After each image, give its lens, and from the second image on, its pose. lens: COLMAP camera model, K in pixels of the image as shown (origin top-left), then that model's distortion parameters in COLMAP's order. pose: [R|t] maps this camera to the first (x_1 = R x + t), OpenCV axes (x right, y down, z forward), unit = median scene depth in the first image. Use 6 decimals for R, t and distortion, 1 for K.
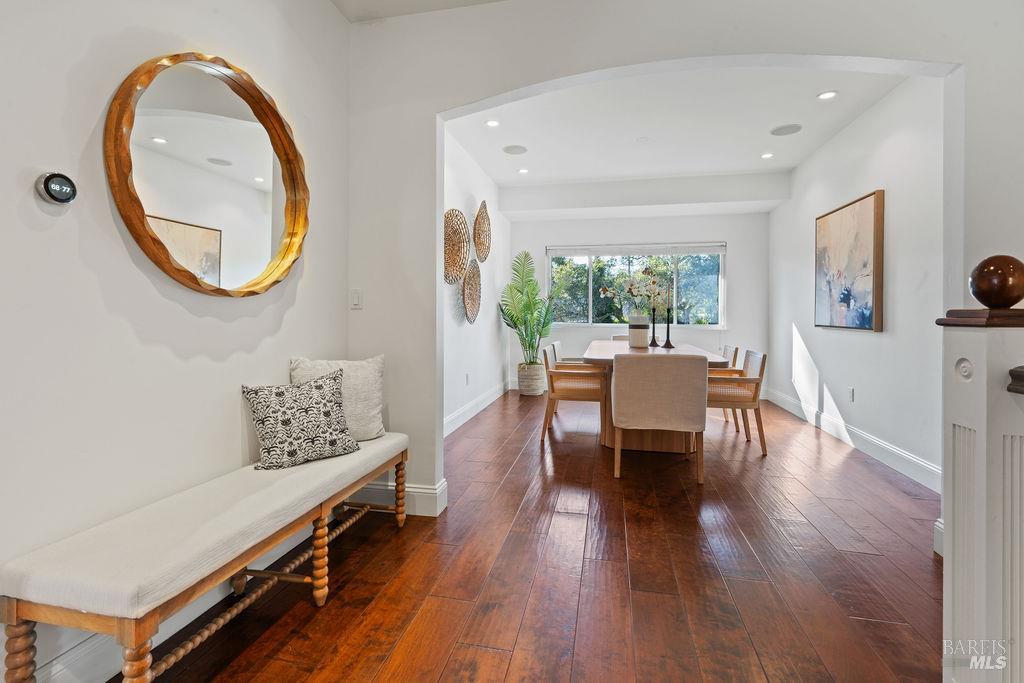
lens RADIAL K [[476.8, 0, 507.1], [0, 476.8, 324.5], [0, 0, 1]] dist [-0.007286, -0.000056]
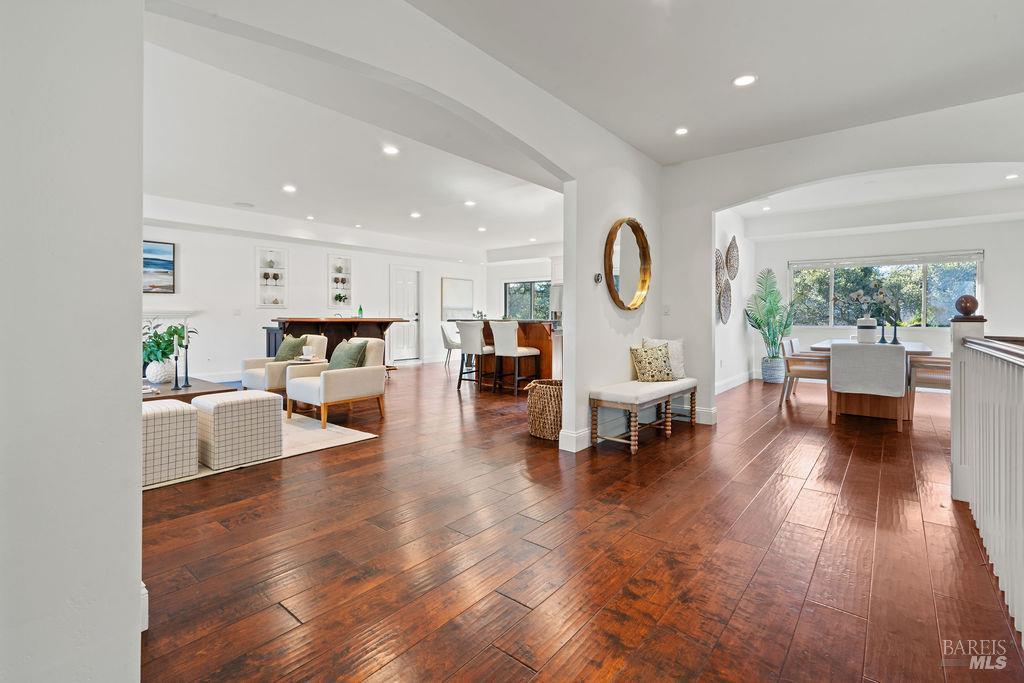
lens RADIAL K [[476.8, 0, 507.9], [0, 476.8, 317.4], [0, 0, 1]] dist [-0.007286, -0.000056]
pose [[0.891740, 0.001051, -0.452546, -0.009117], [-0.011173, 0.999744, -0.019694, 0.013772], [0.452410, 0.022618, 0.891523, -0.605056]]
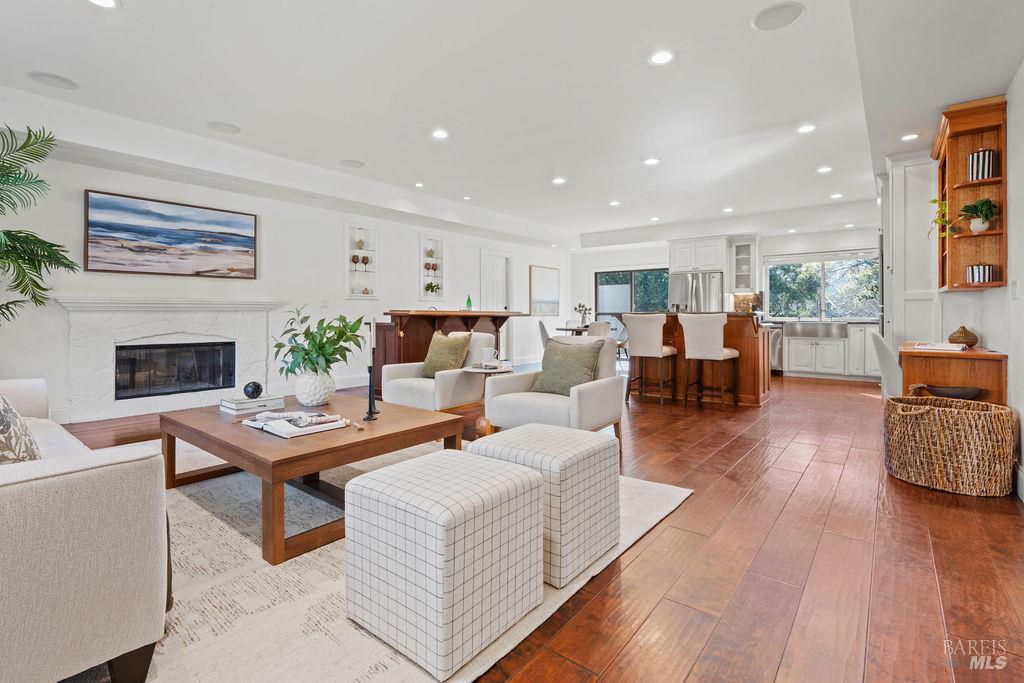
lens RADIAL K [[476.8, 0, 499.9], [0, 476.8, 313.1], [0, 0, 1]] dist [-0.007286, -0.000056]
pose [[0.900280, -0.001473, -0.435310, -0.615192], [-0.009335, 0.999699, -0.022689, 0.024641], [0.435212, 0.024490, 0.899995, -0.527355]]
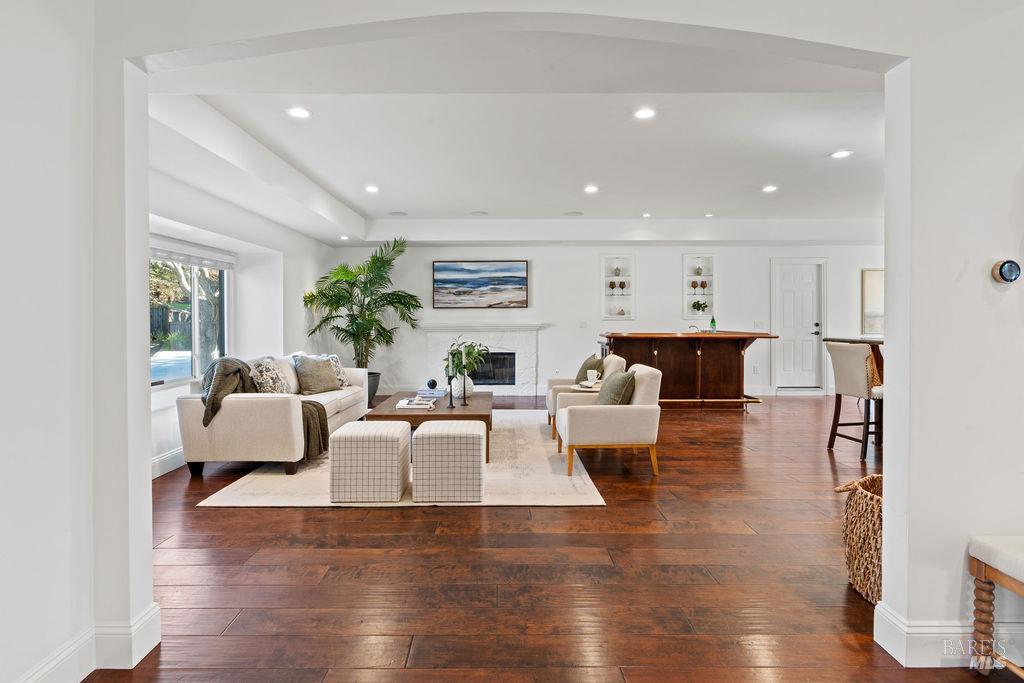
lens RADIAL K [[518.9, 0, 495.0], [0, 518.9, 321.3], [0, 0, 1]] dist [-0.003099, 0.000458]
pose [[0.217627, 0.003615, -0.976025, 0.046049], [-0.017636, 0.999844, -0.000229, -0.034434], [0.975873, 0.017263, 0.217657, -0.208119]]
